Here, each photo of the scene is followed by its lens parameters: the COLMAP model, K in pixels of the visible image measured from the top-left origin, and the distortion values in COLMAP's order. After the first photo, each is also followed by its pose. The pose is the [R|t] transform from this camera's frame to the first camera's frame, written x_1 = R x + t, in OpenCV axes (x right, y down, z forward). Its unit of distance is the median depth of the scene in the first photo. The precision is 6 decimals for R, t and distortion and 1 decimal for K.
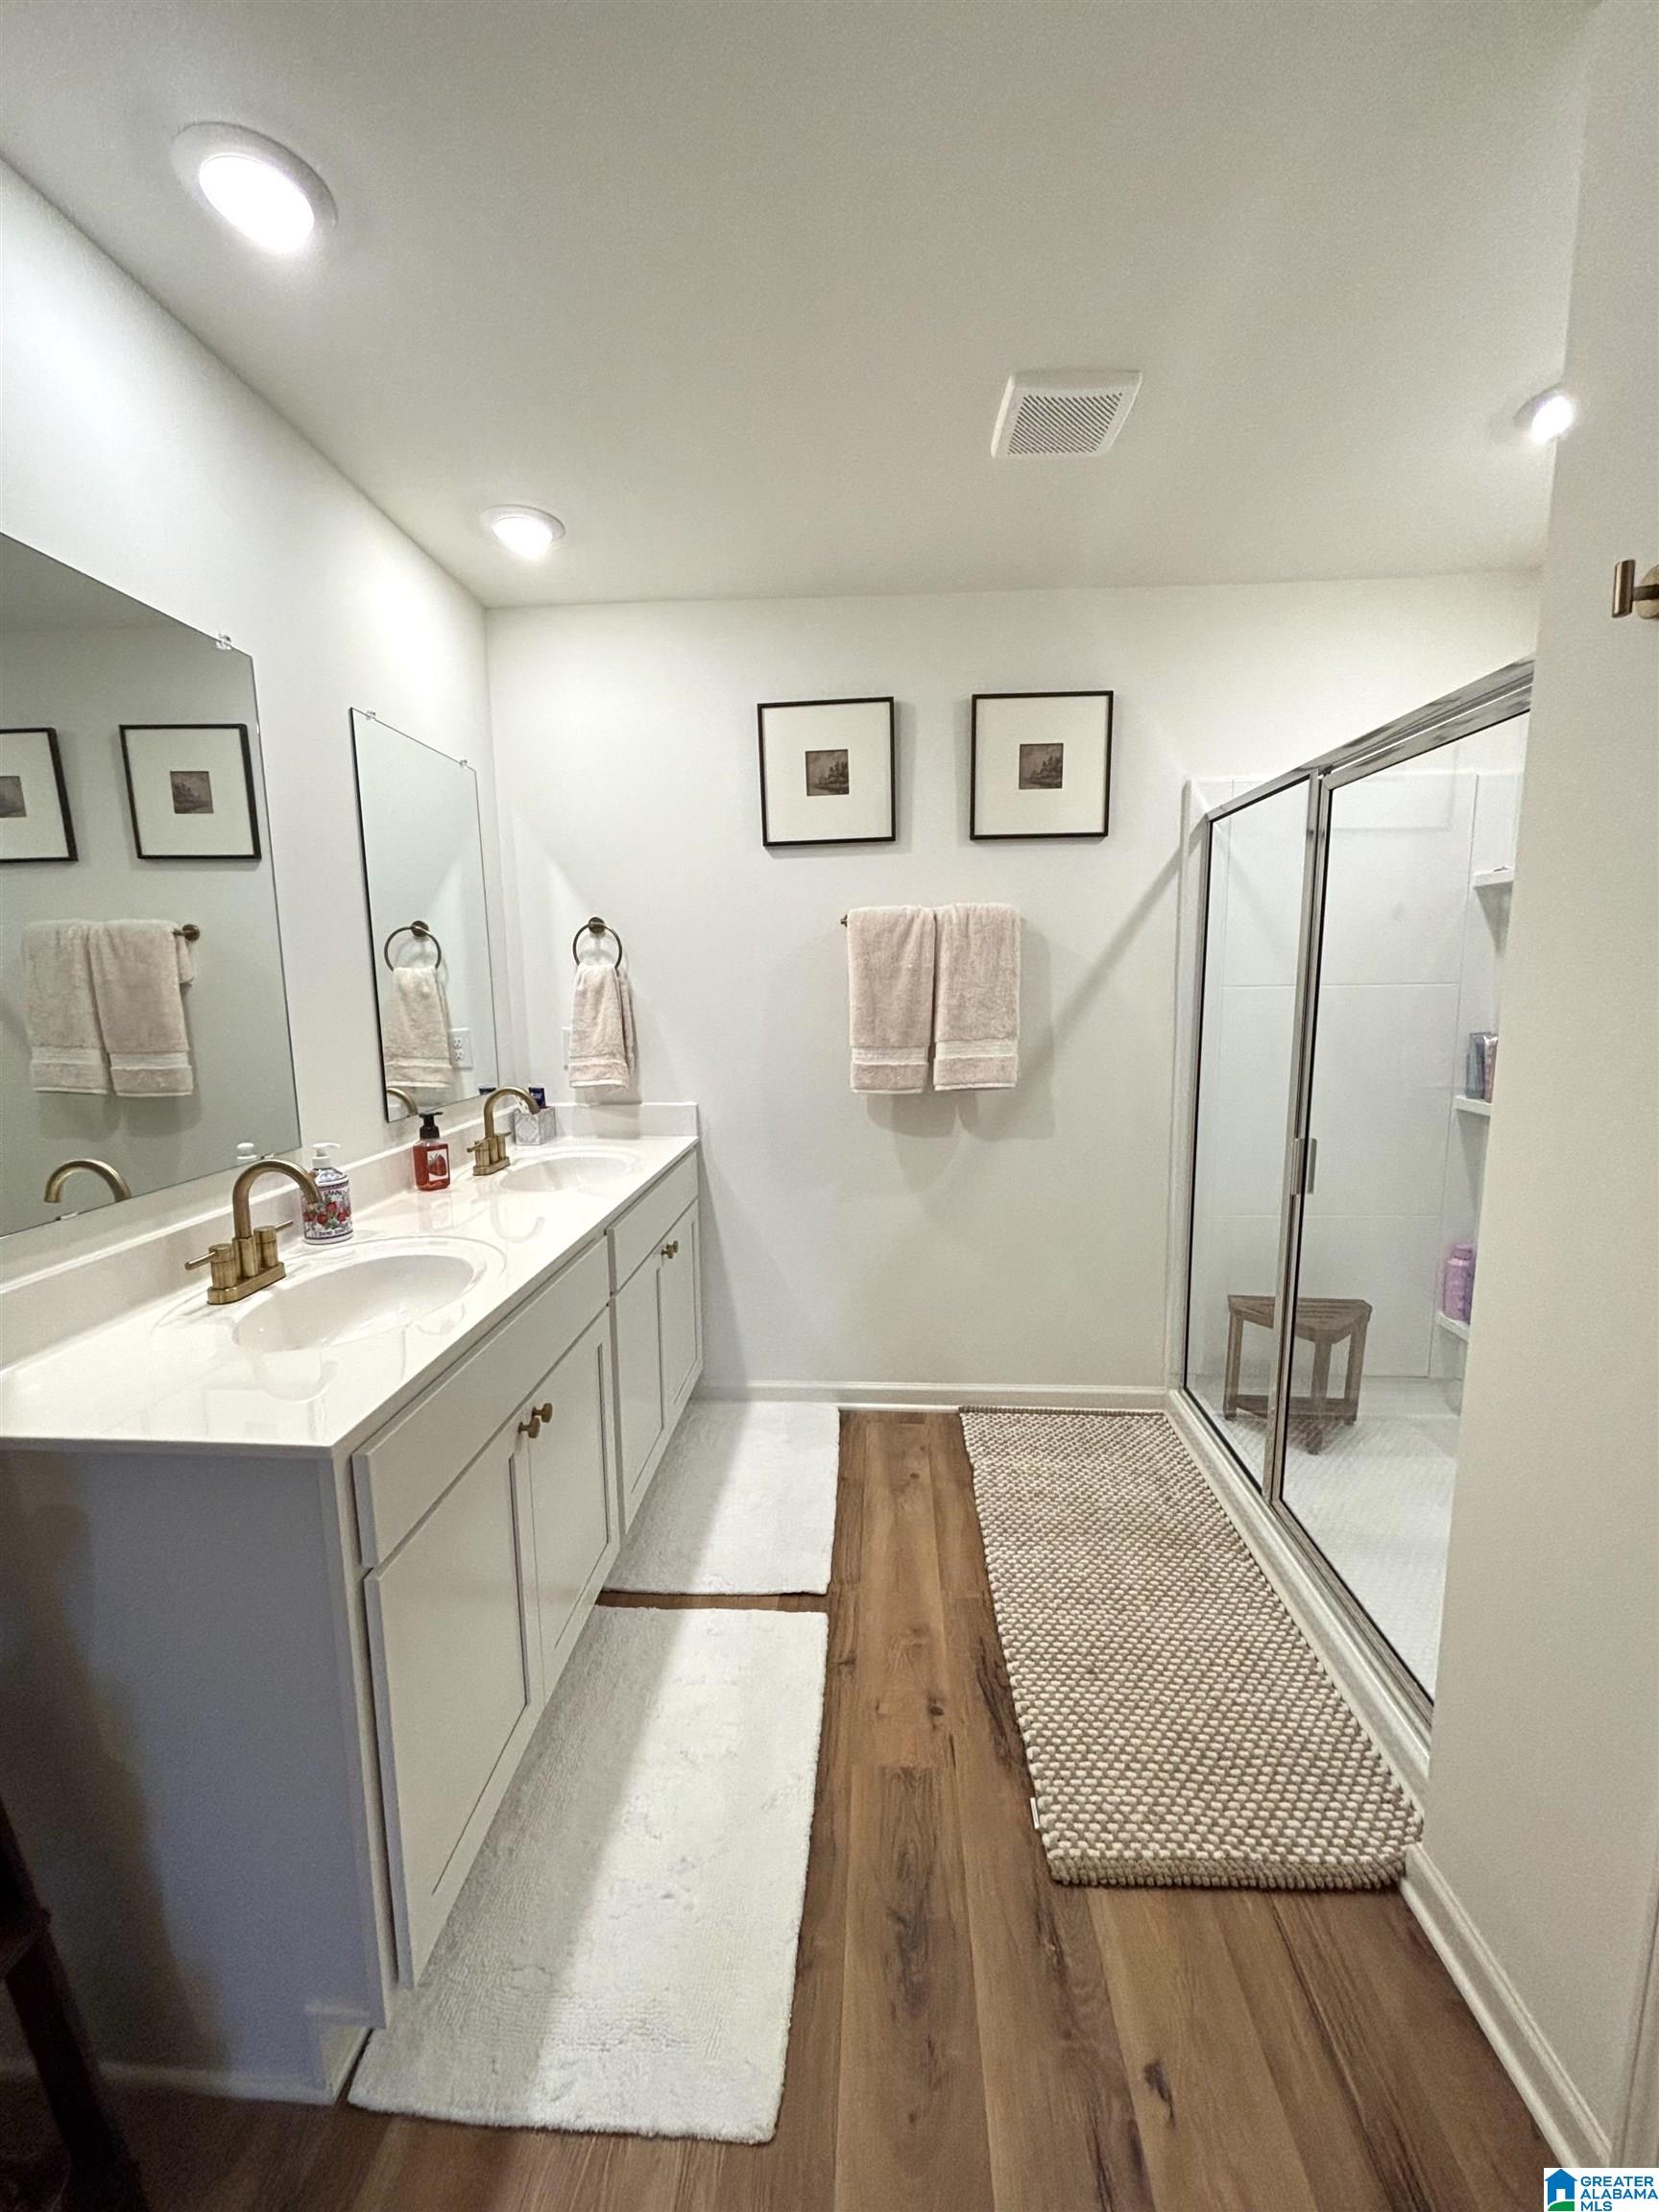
lens RADIAL K [[893.1, 0, 829.5], [0, 893.1, 1106.0], [0, 0, 1]] dist [0.003318, 0.000262]
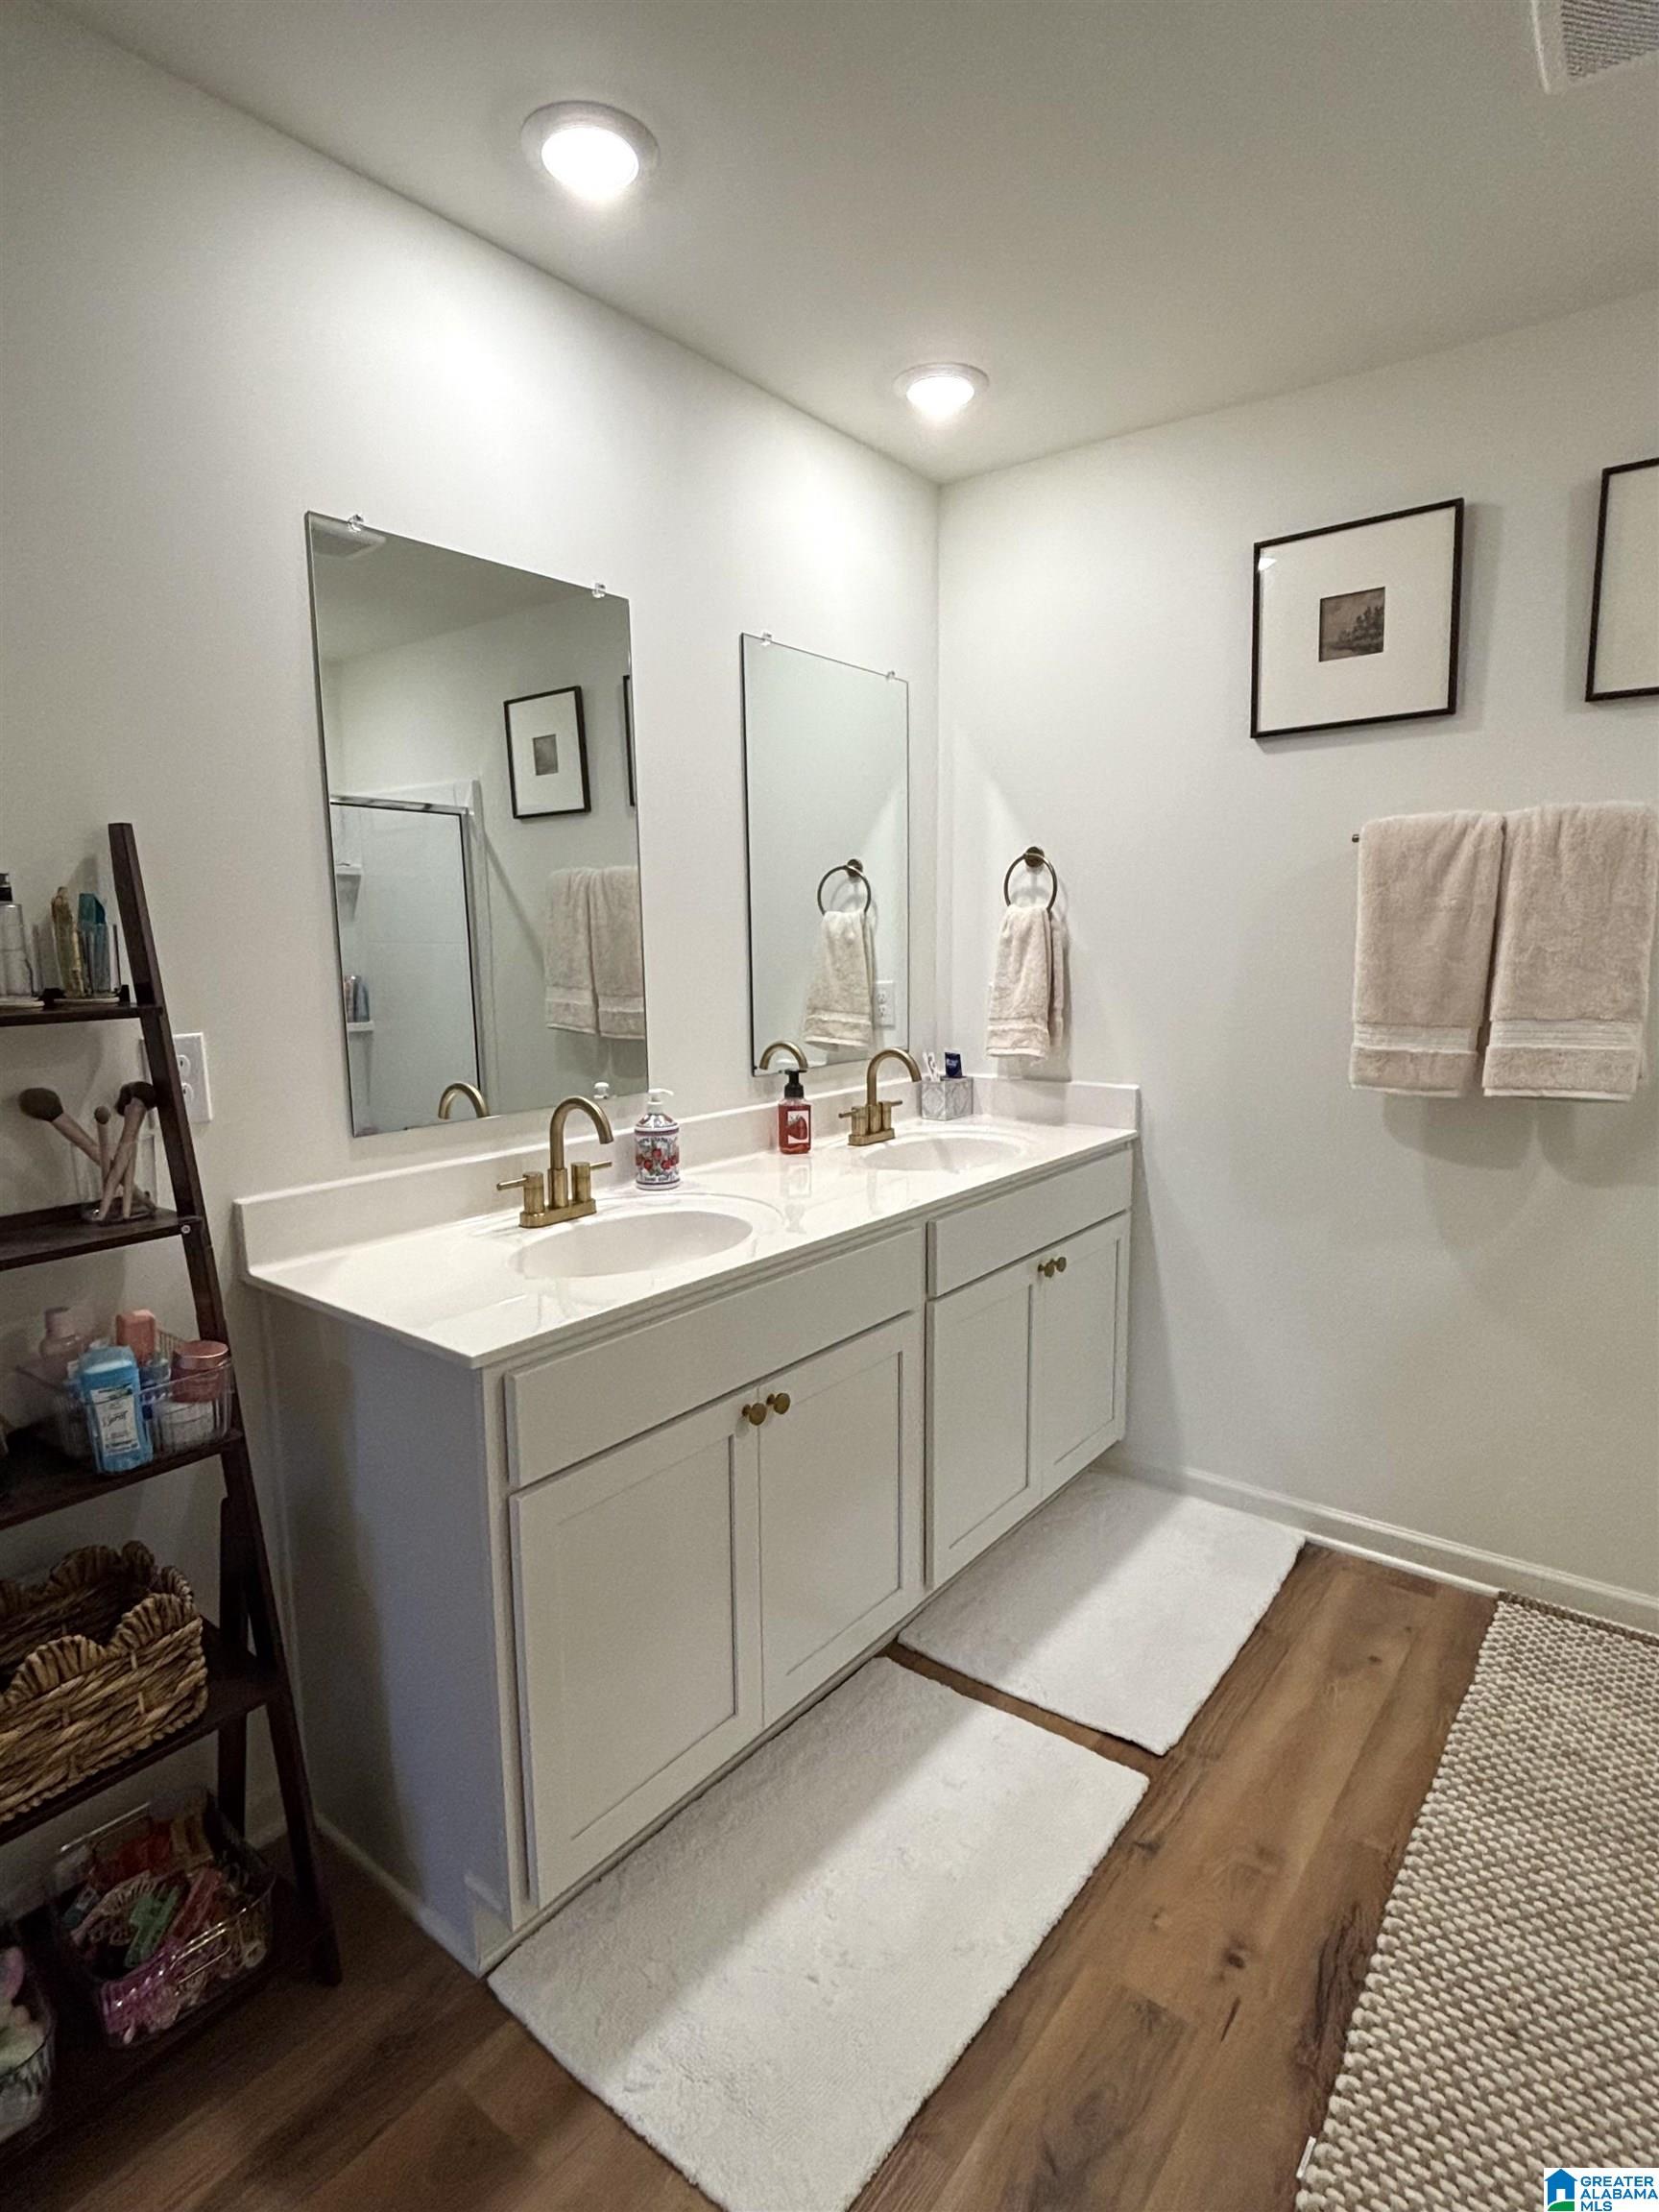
lens RADIAL K [[1162.3, 0, 829.5], [0, 1162.3, 1106.0], [0, 0, 1]] dist [-0.000191, -0.002755]
pose [[0.822873, 0.088035, -0.561364, 0.205715], [-0.082797, 0.995958, 0.034821, 0.000519], [0.562161, 0.017826, 0.826836, 0.034718]]
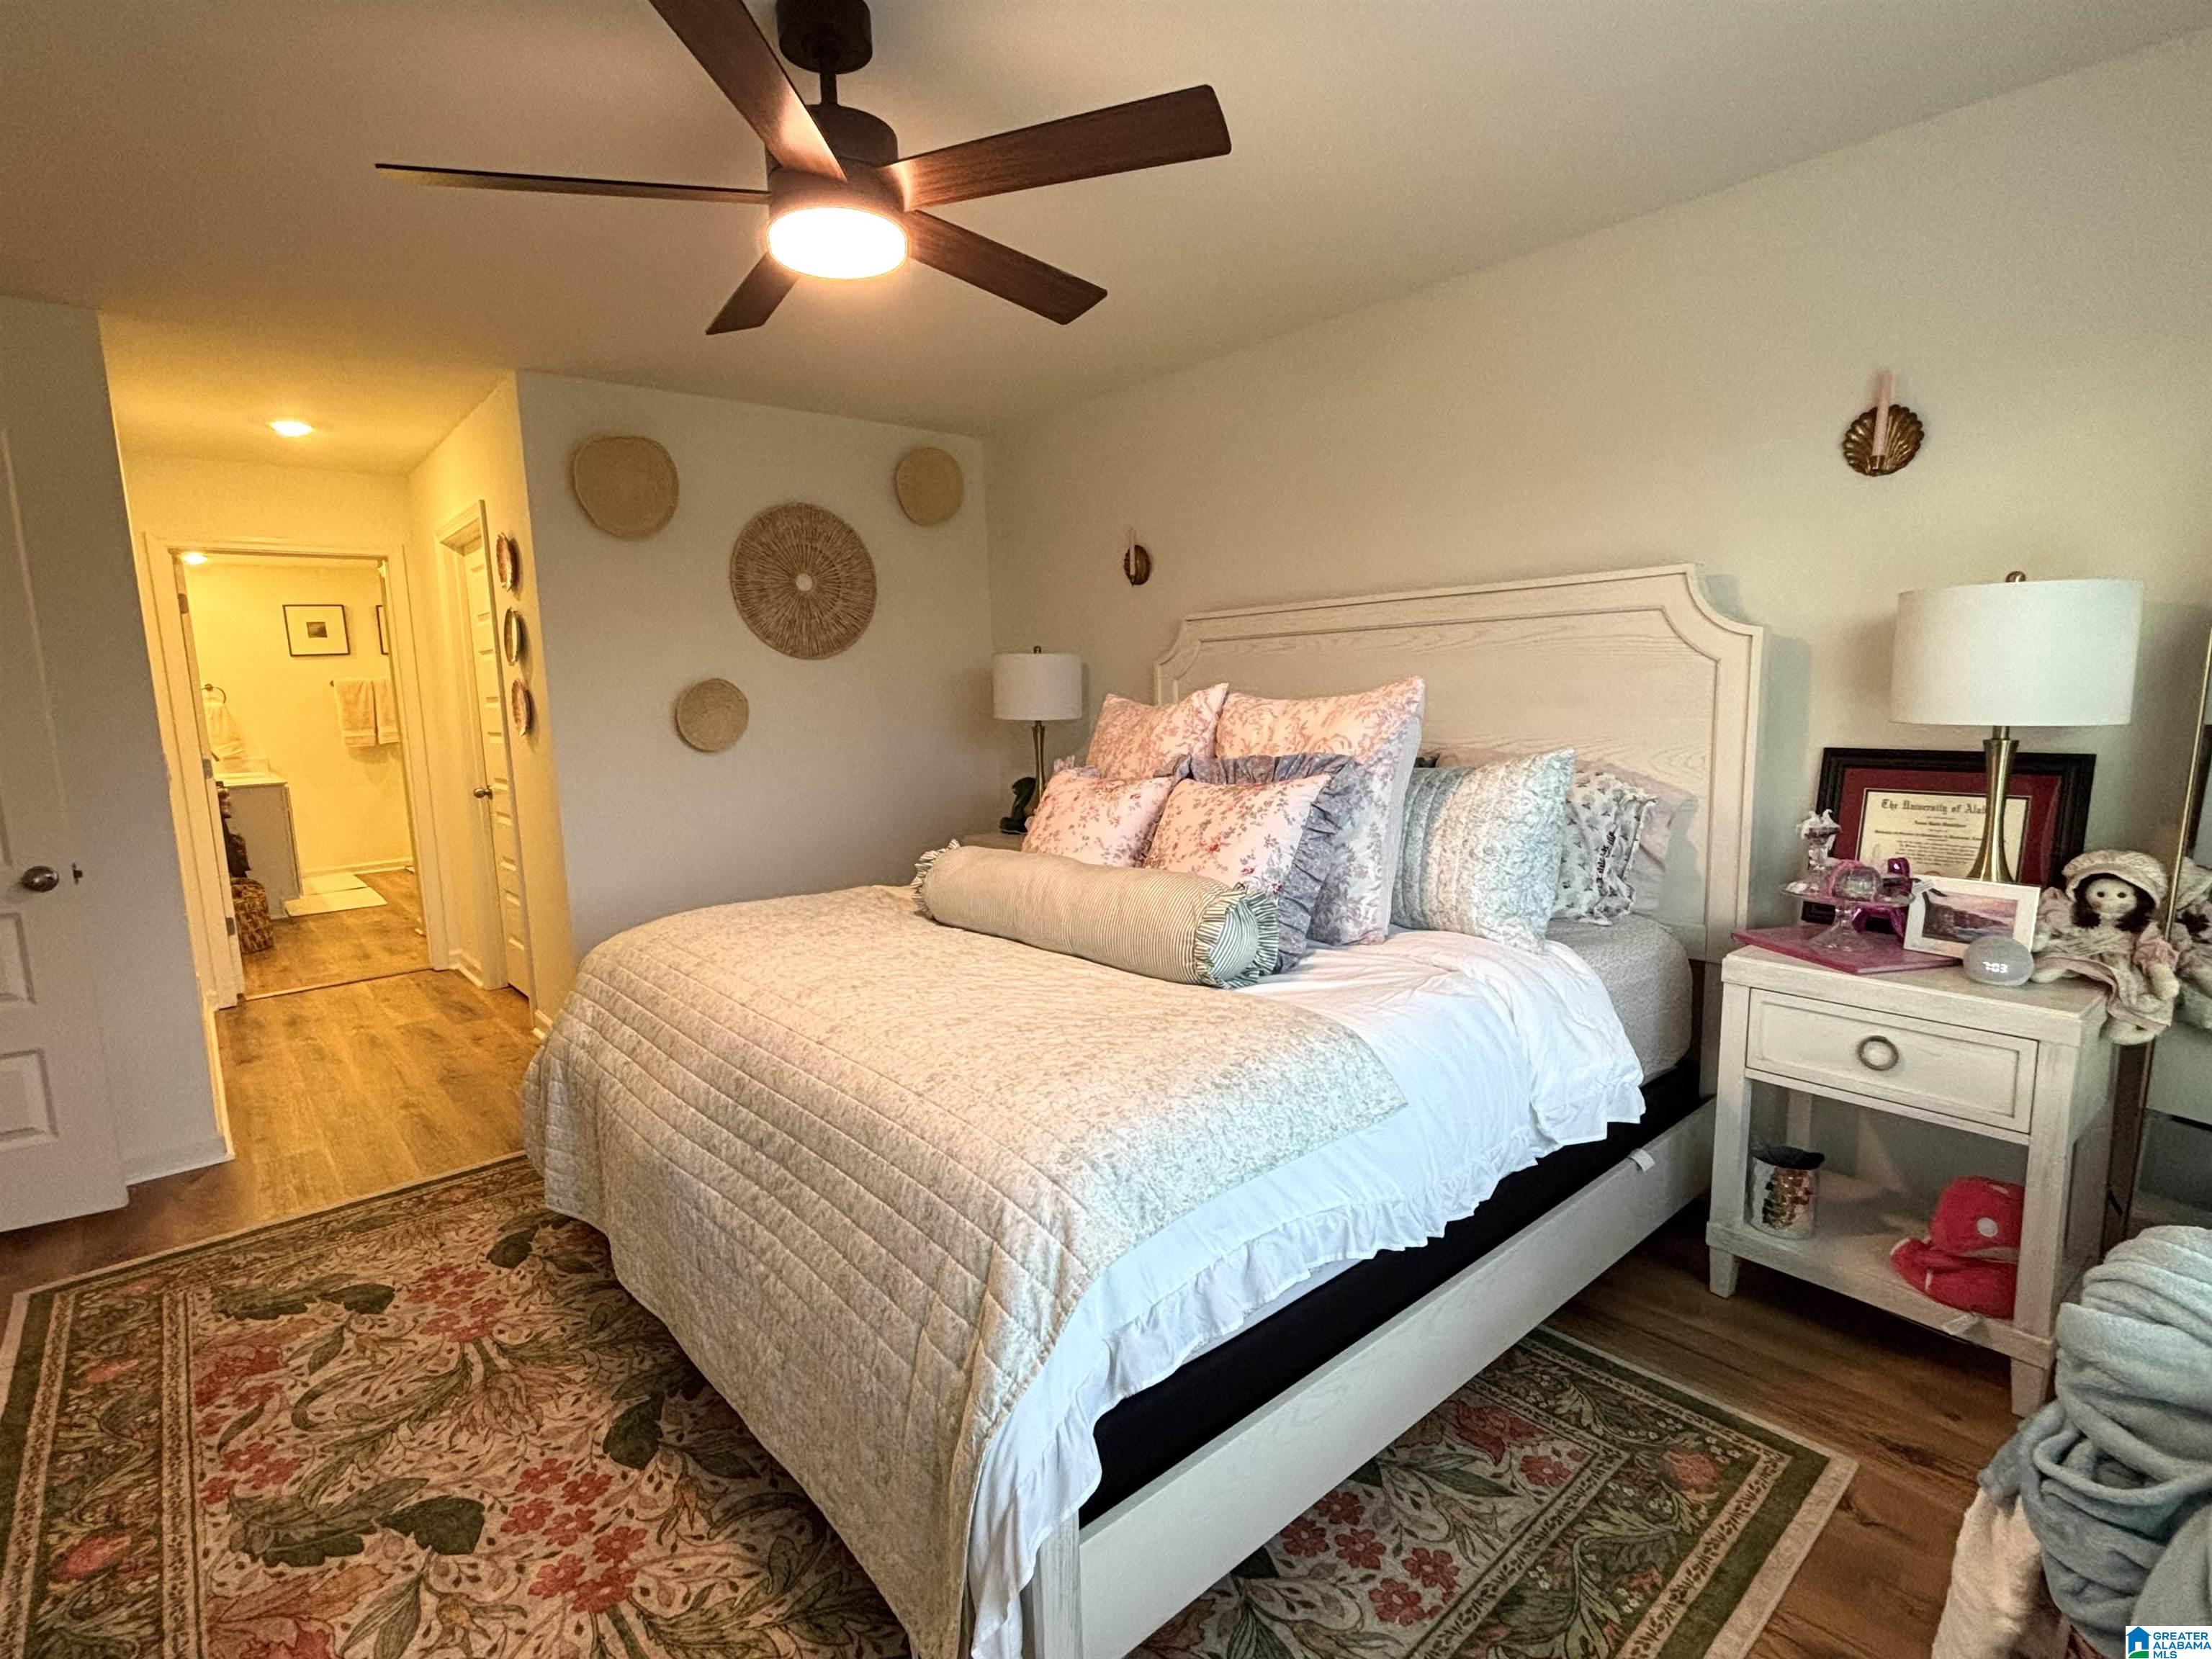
lens RADIAL K [[1082.7, 0, 1099.9], [0, 1082.7, 825.2], [0, 0, 1]] dist [-0.002801, 0.010928]
pose [[0.713789, -0.099689, 0.693229, -0.658443], [0.124793, 0.992082, 0.014172, 0.475009], [-0.689153, 0.076394, 0.720578, -3.019697]]
